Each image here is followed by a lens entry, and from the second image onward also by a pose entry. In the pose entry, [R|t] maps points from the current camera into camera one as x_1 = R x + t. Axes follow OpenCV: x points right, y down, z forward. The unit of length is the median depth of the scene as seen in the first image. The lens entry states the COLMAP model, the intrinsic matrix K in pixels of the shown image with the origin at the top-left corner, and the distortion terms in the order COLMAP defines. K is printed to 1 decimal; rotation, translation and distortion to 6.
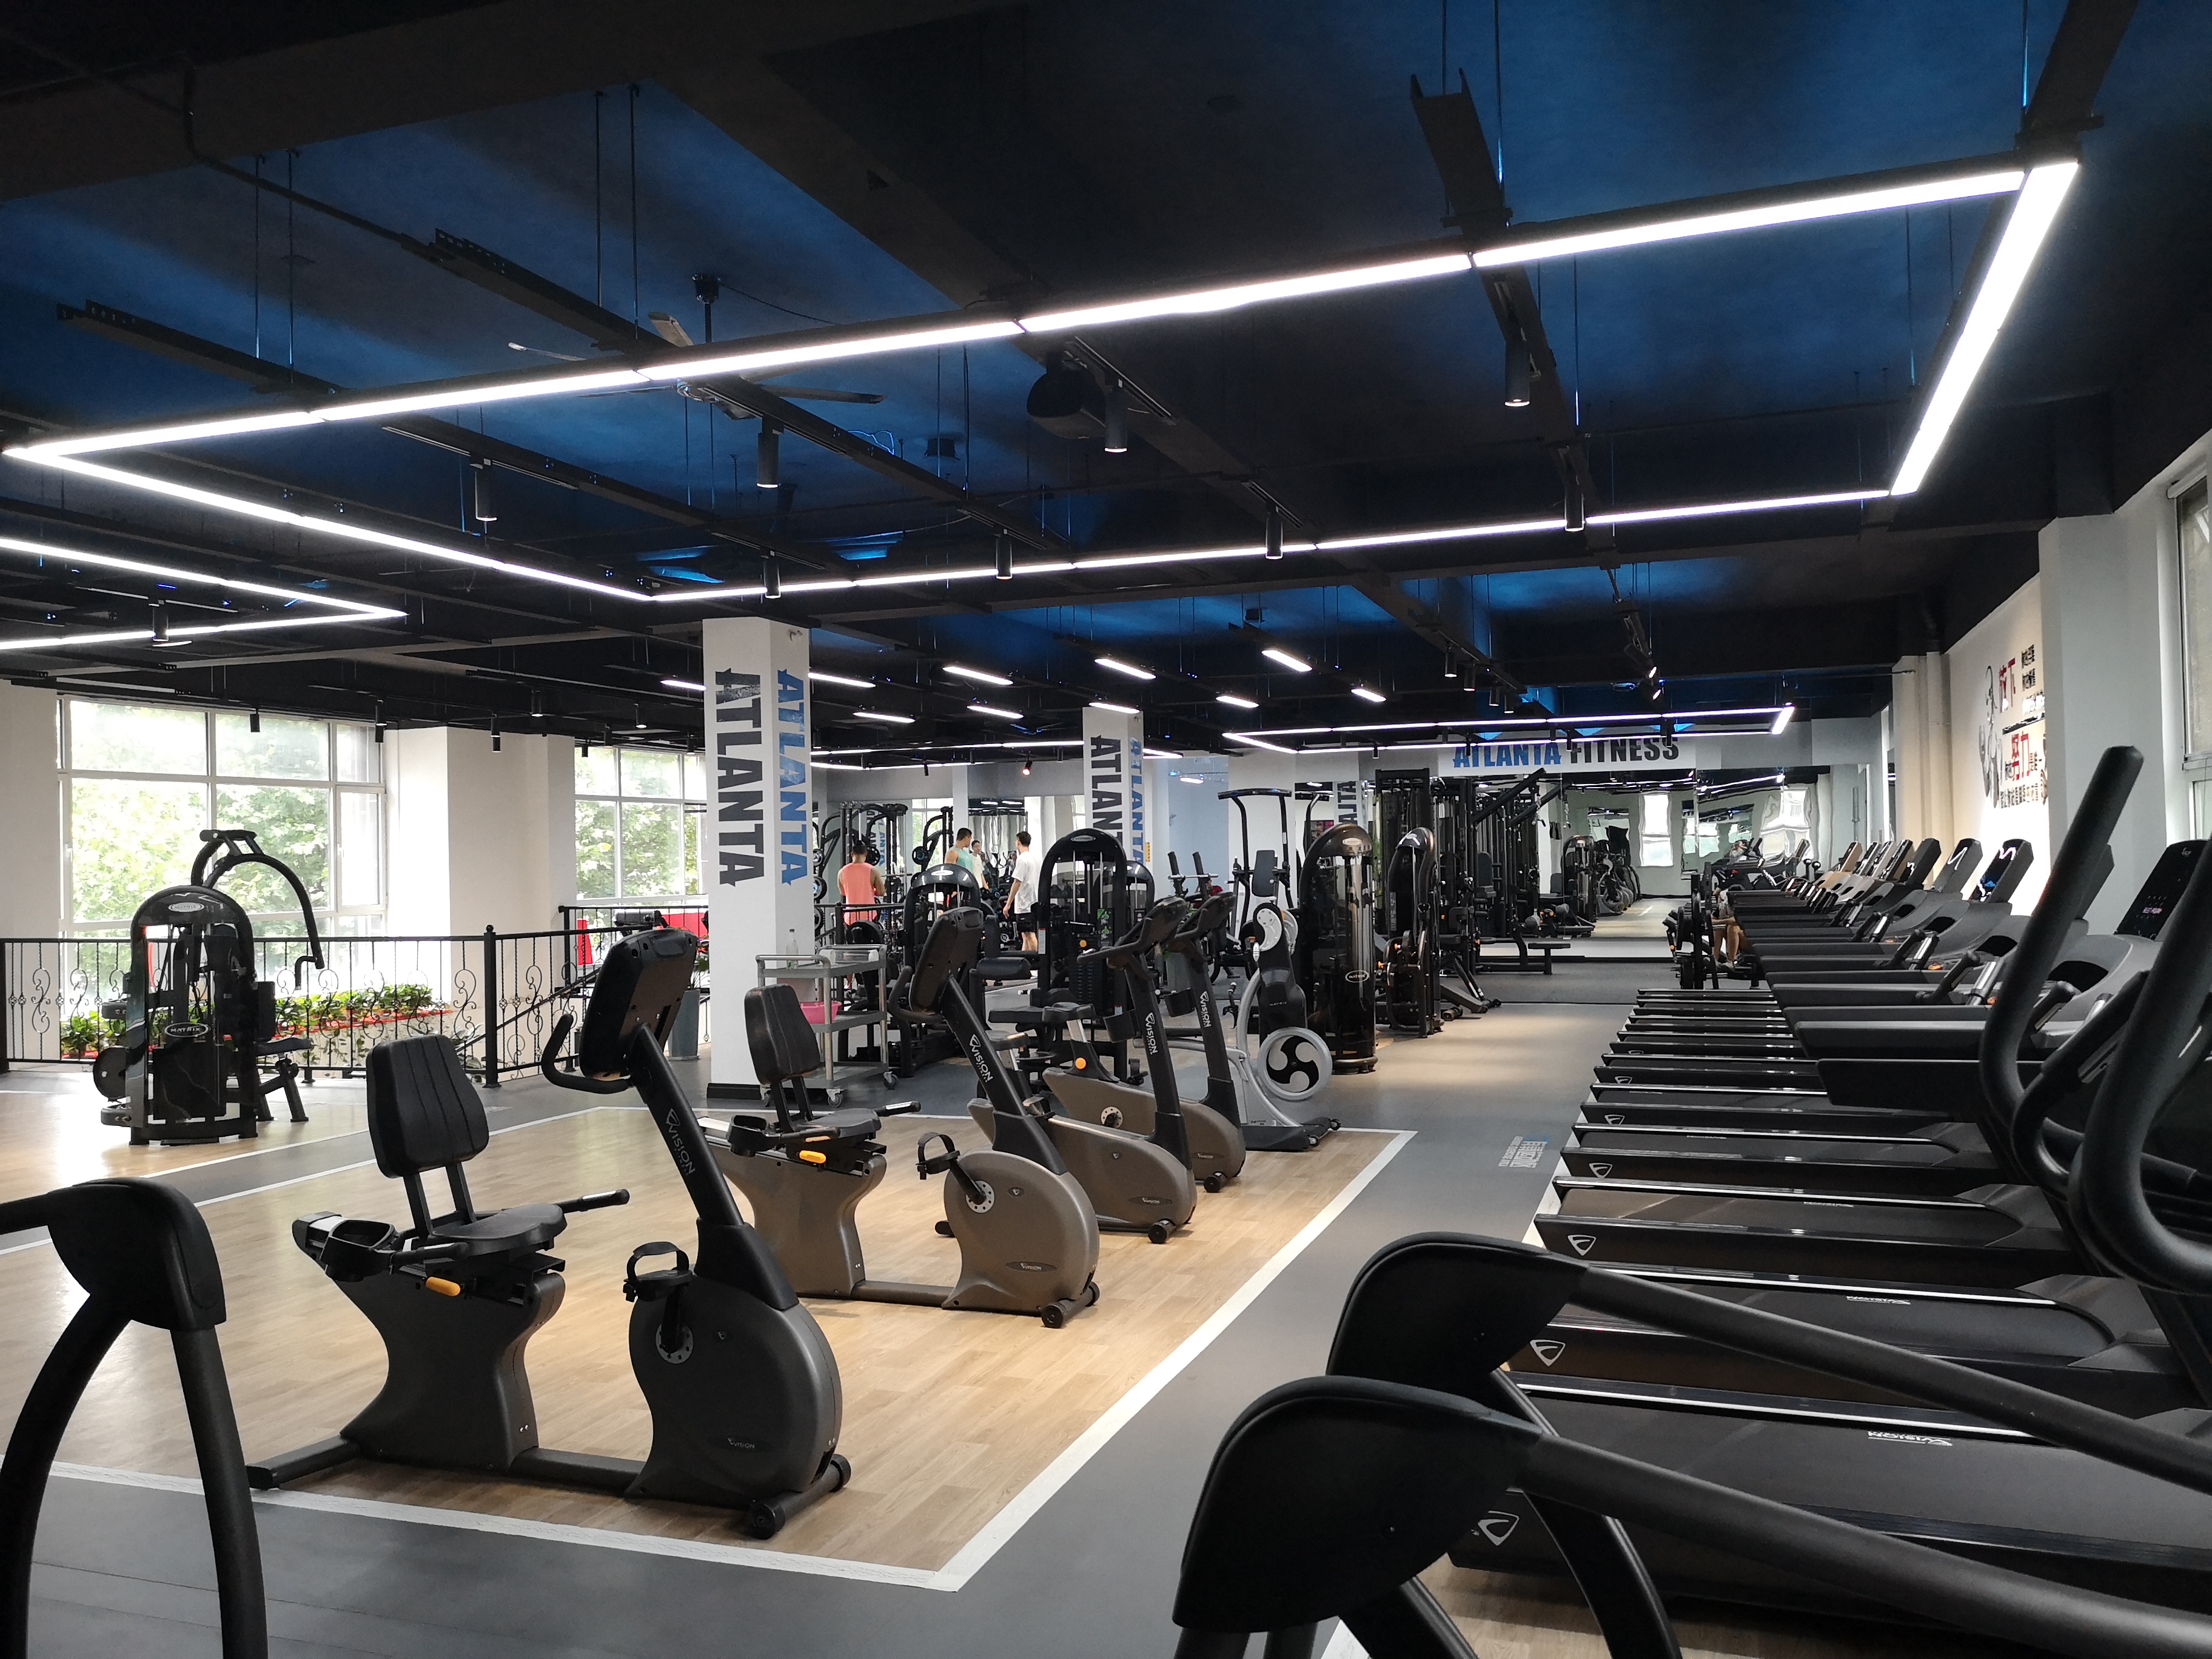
lens RADIAL K [[1735.8, 0, 1106.0], [0, 1735.8, 829.5], [0, 0, 1]] dist [0.004175, 0.002338]
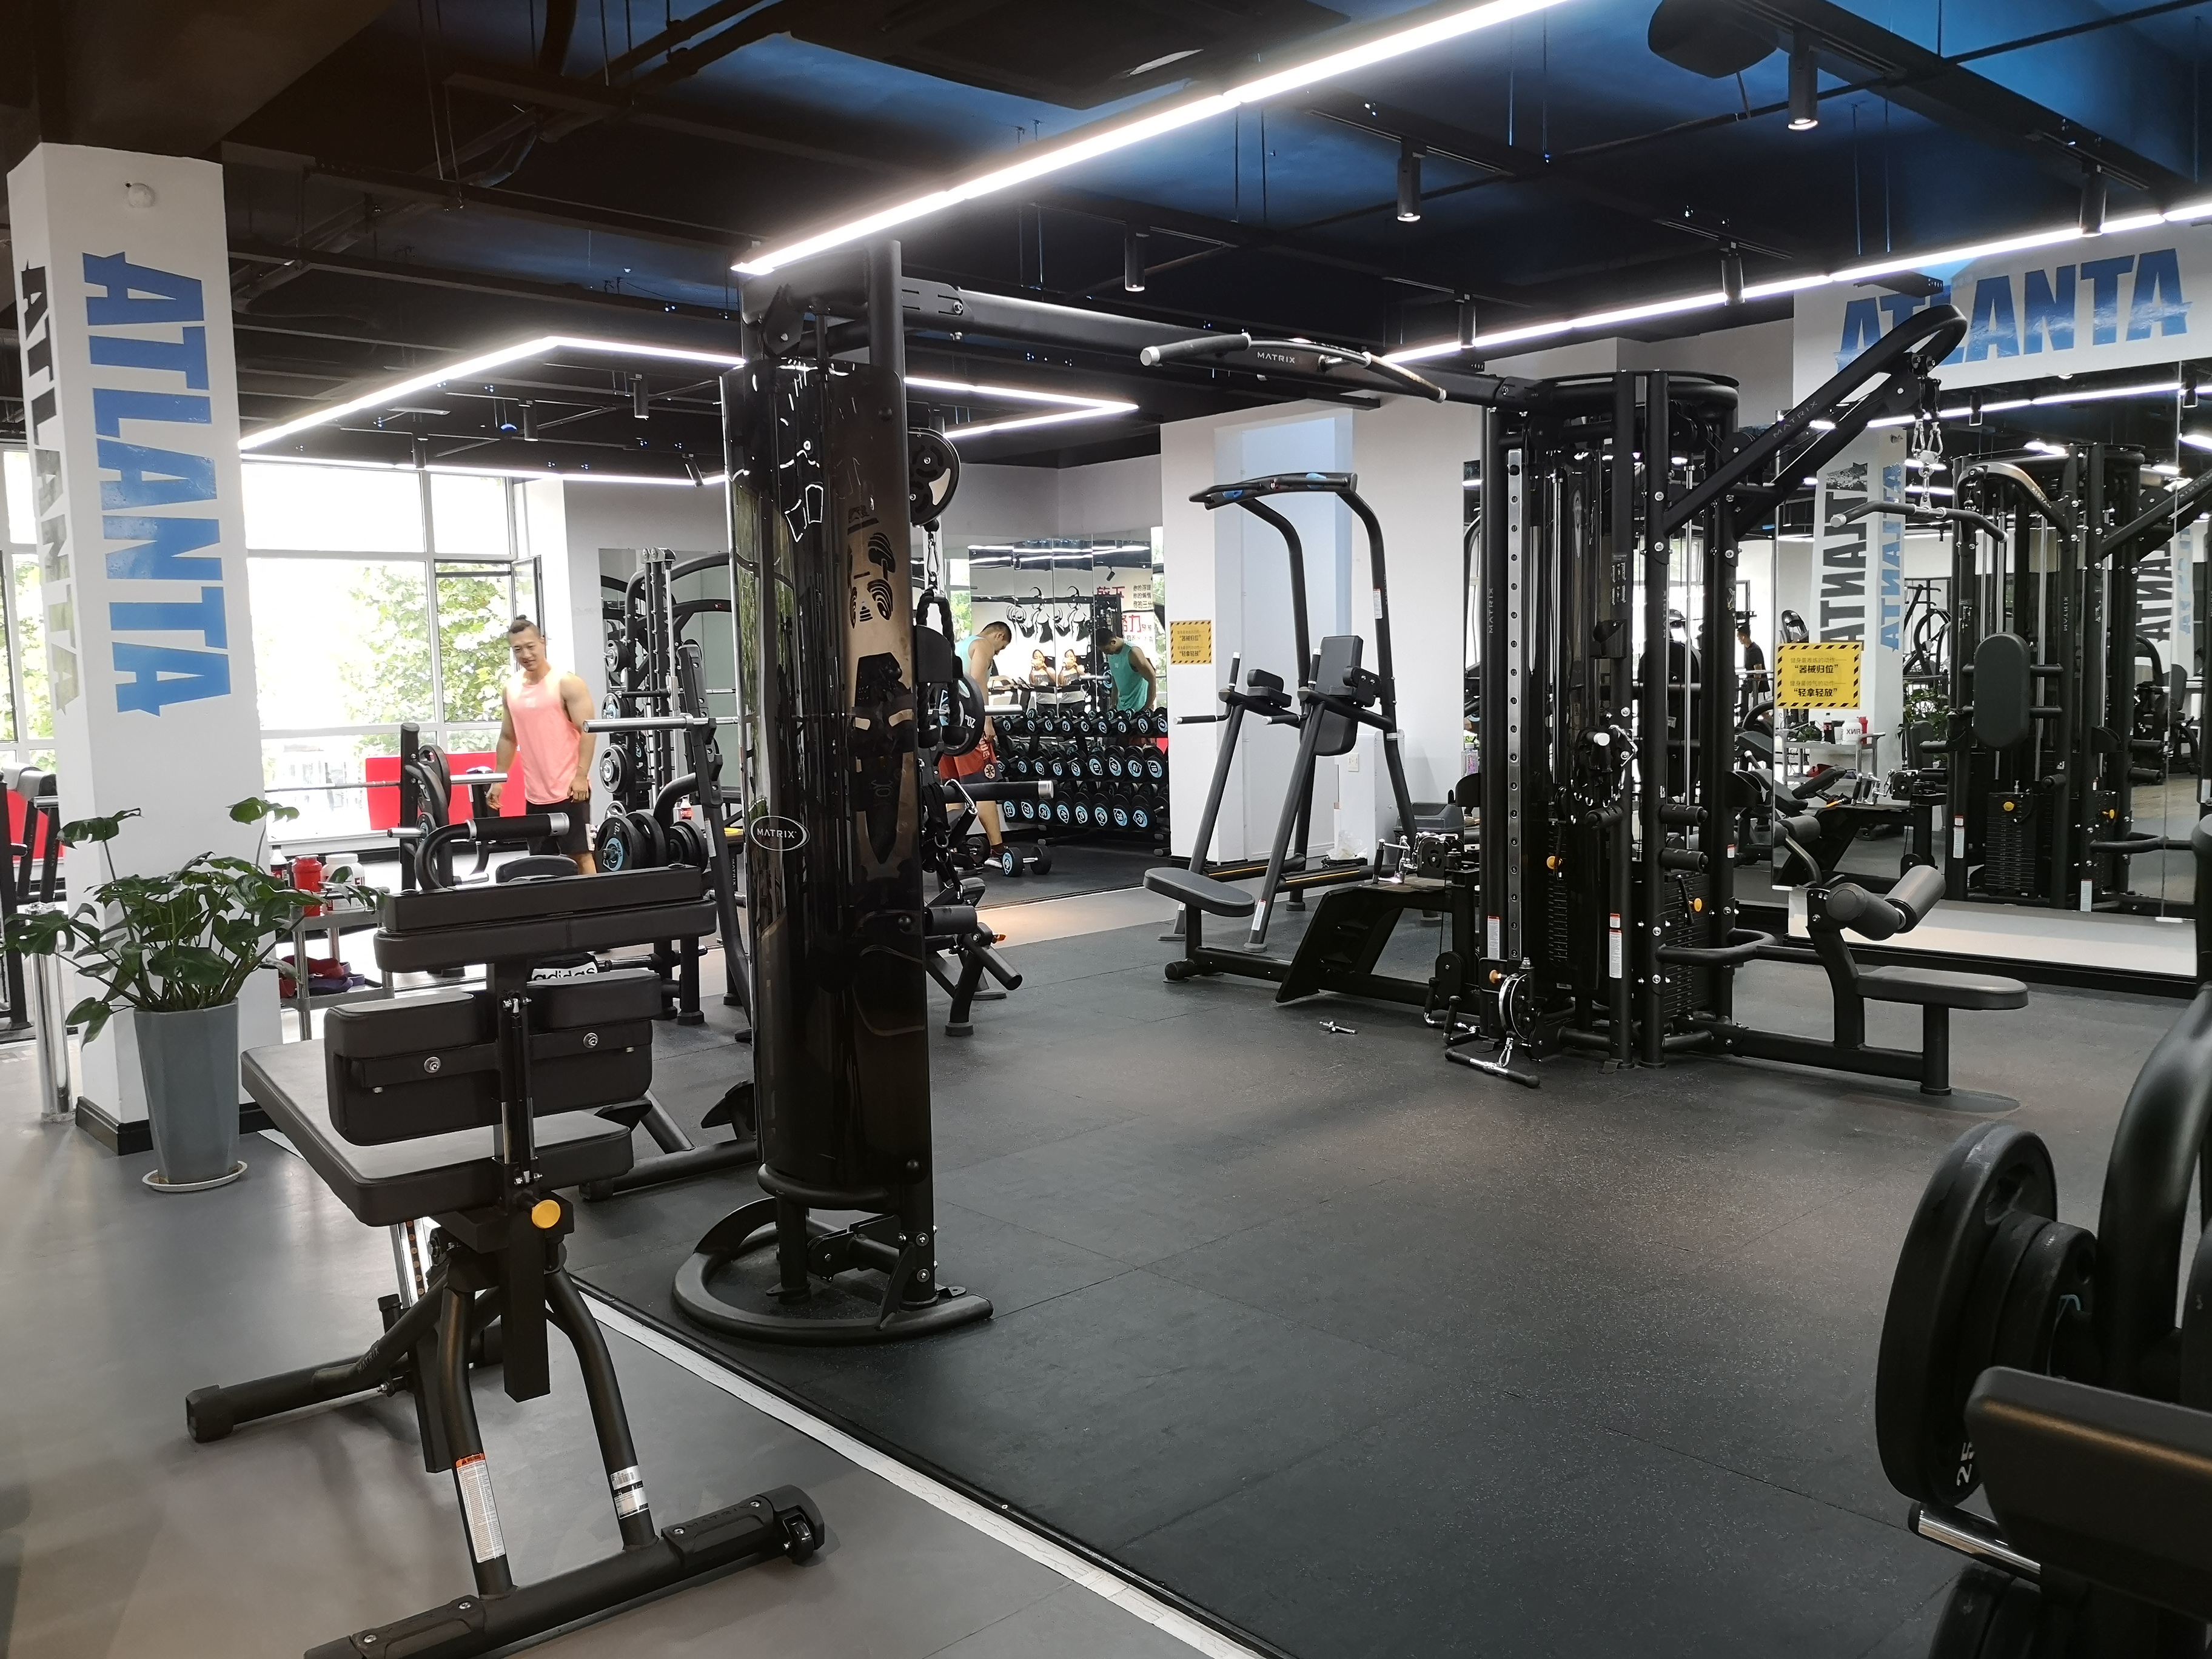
lens RADIAL K [[1690.8, 0, 1106.0], [0, 1690.8, 829.5], [0, 0, 1]] dist [0.046730, 0.001962]
pose [[0.898753, 0.039312, -0.436689, 0.219461], [0.015661, 0.992459, 0.121576, 0.009160], [0.438175, -0.116106, 0.891360, 0.614922]]
